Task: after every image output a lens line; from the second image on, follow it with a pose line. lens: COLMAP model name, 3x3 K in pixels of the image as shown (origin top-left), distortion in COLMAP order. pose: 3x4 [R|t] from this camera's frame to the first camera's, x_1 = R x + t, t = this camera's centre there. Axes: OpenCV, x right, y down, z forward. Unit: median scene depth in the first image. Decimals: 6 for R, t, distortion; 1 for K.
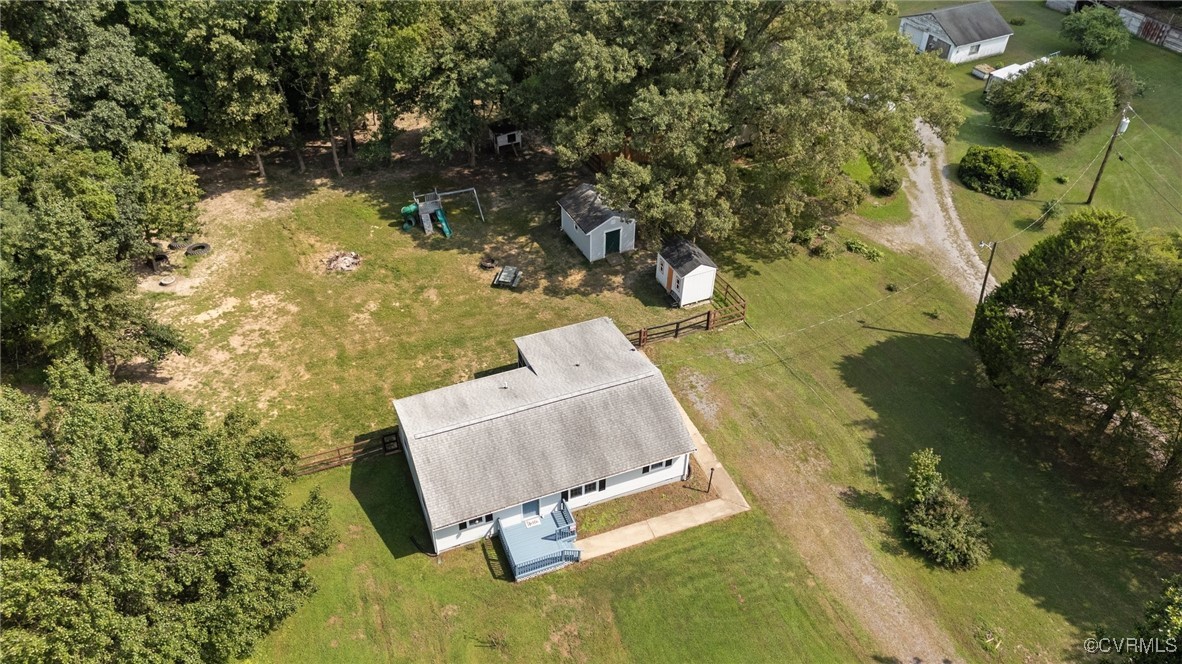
lens RADIAL K [[861.4, 0, 591.0], [0, 861.4, 332.0], [0, 0, 1]] dist [0.079897, -0.091008]
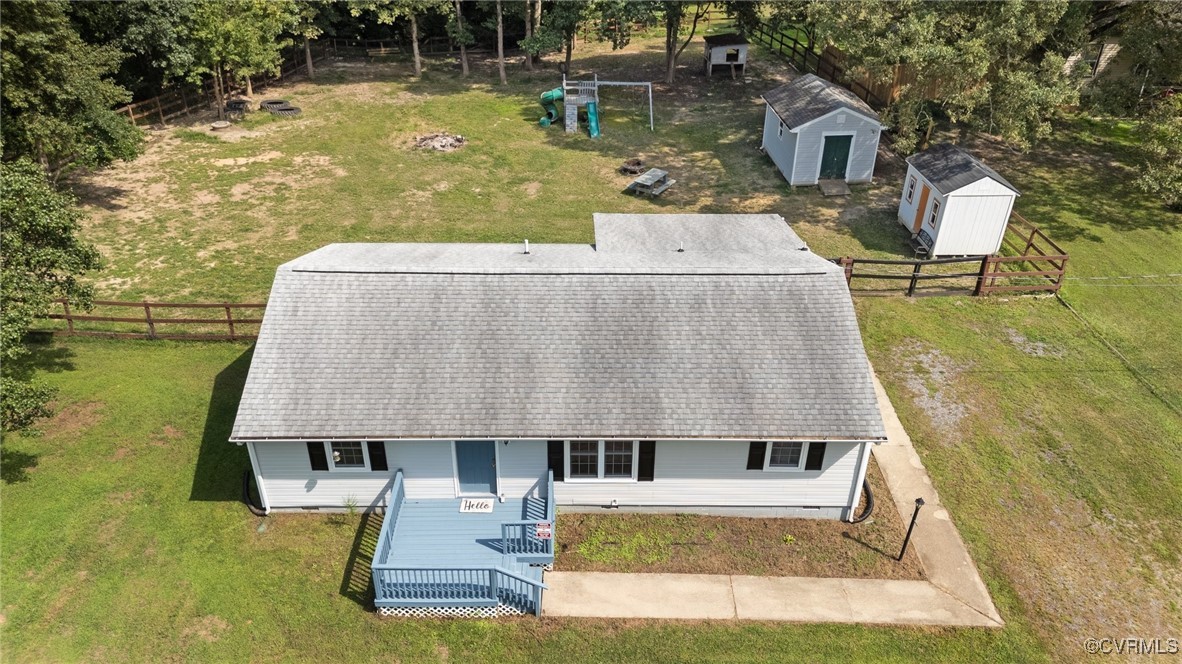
lens RADIAL K [[869.9, 0, 591.0], [0, 869.9, 332.0], [0, 0, 1]] dist [0.074773, -0.091875]
pose [[0.931573, 0.186822, -0.311880, 0.090742], [-0.228344, 0.968215, -0.102076, 0.130749], [0.282897, 0.166307, 0.944622, 0.449678]]
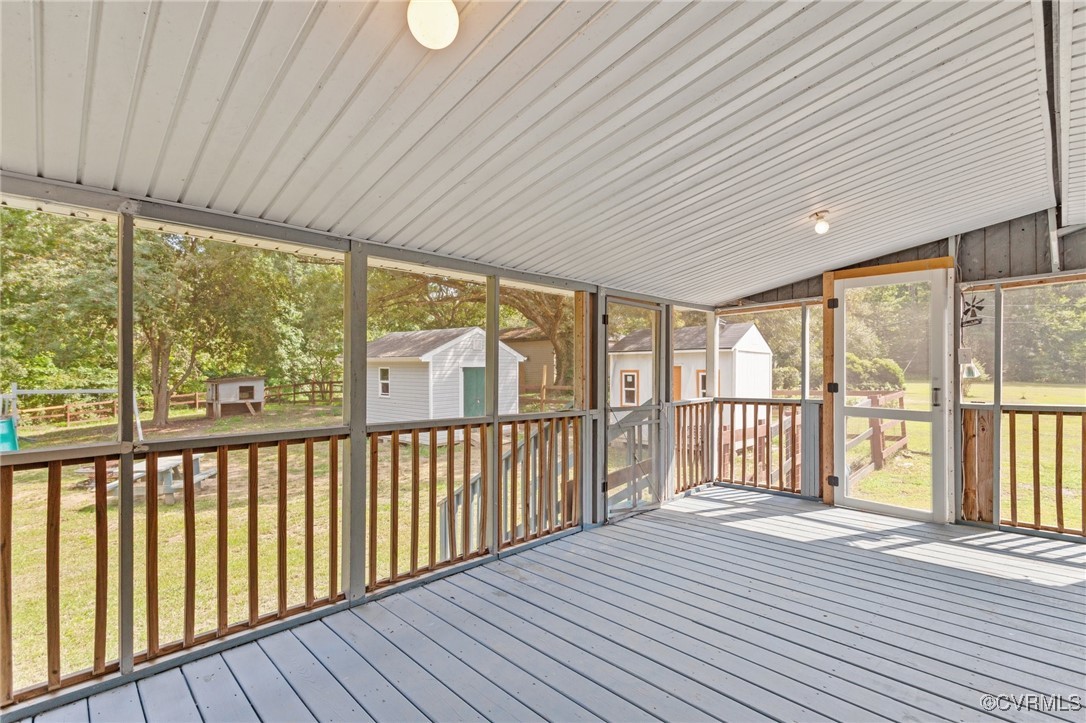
lens RADIAL K [[514.7, 0, 559.0], [0, 514.7, 359.9], [0, 0, 1]] dist [-0.000119, -0.000051]
pose [[0.916782, -0.008551, 0.399297, -0.046419], [0.266234, 0.758325, -0.595031, 0.051827], [-0.297709, 0.651820, 0.697495, 0.905355]]
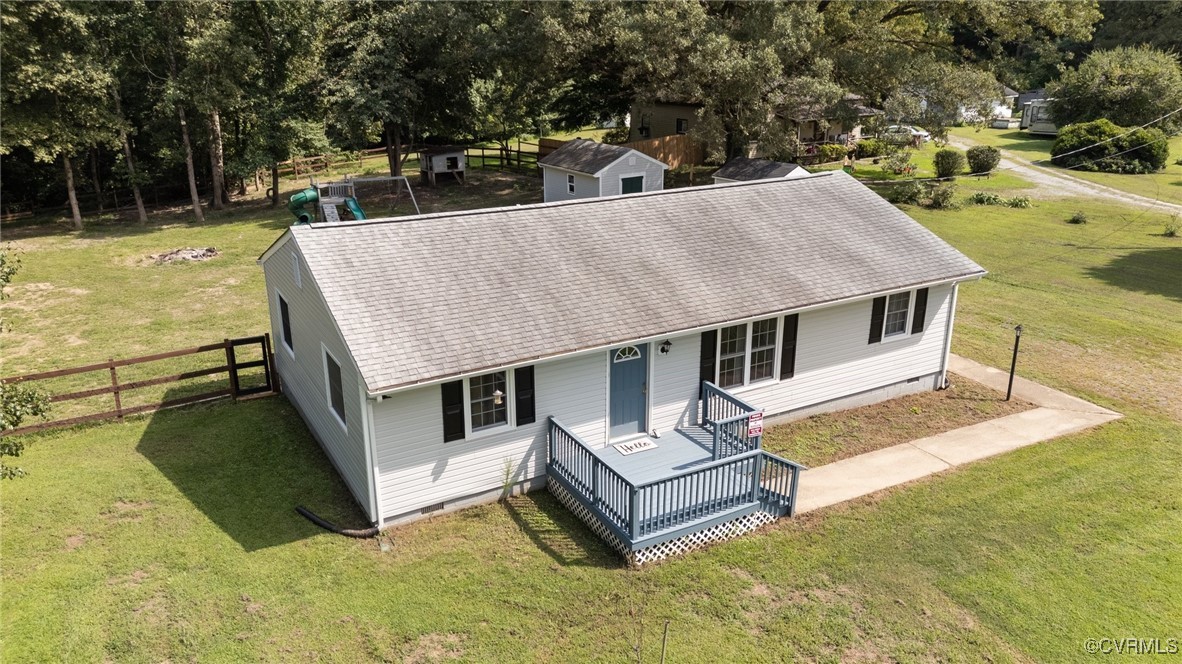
lens RADIAL K [[869.9, 0, 591.0], [0, 869.9, 332.0], [0, 0, 1]] dist [0.074773, -0.091875]
pose [[0.990667, -0.061557, 0.121616, -0.102010], [0.101267, 0.929601, -0.354382, 0.241673], [-0.091239, 0.363390, 0.927159, 0.503313]]
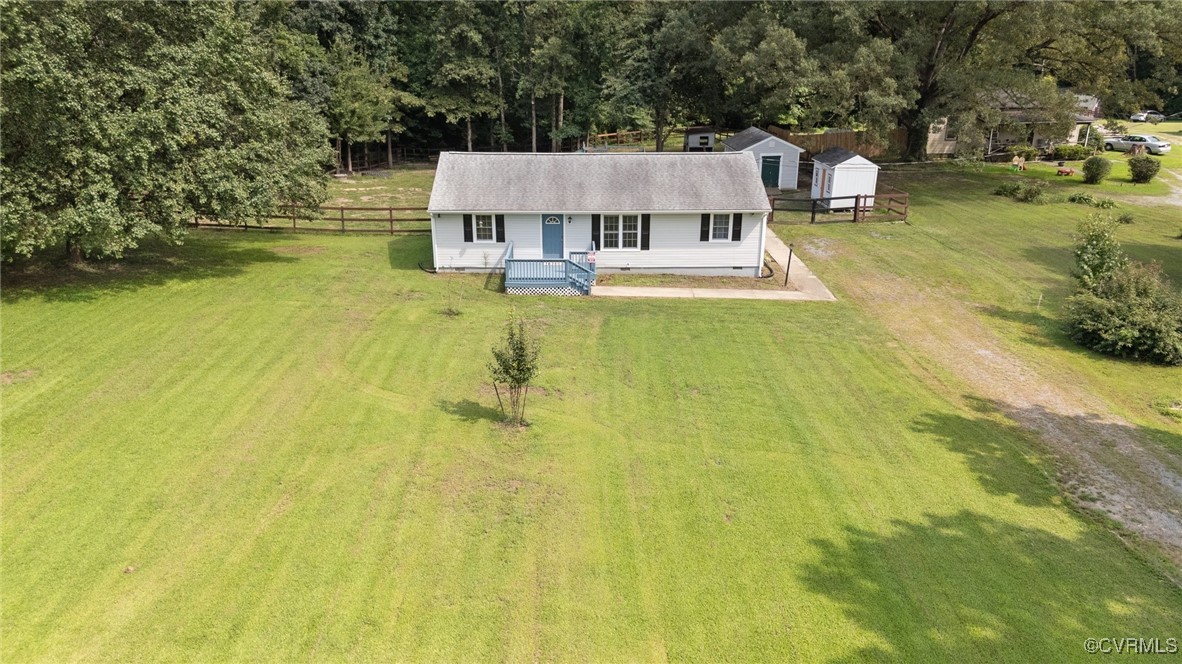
lens RADIAL K [[869.9, 0, 591.0], [0, 869.9, 332.0], [0, 0, 1]] dist [0.074773, -0.091875]
pose [[0.932773, 0.107405, -0.344092, 0.205329], [-0.219953, 0.925859, -0.307256, 0.417486], [0.285580, 0.362284, 0.887240, 0.235886]]
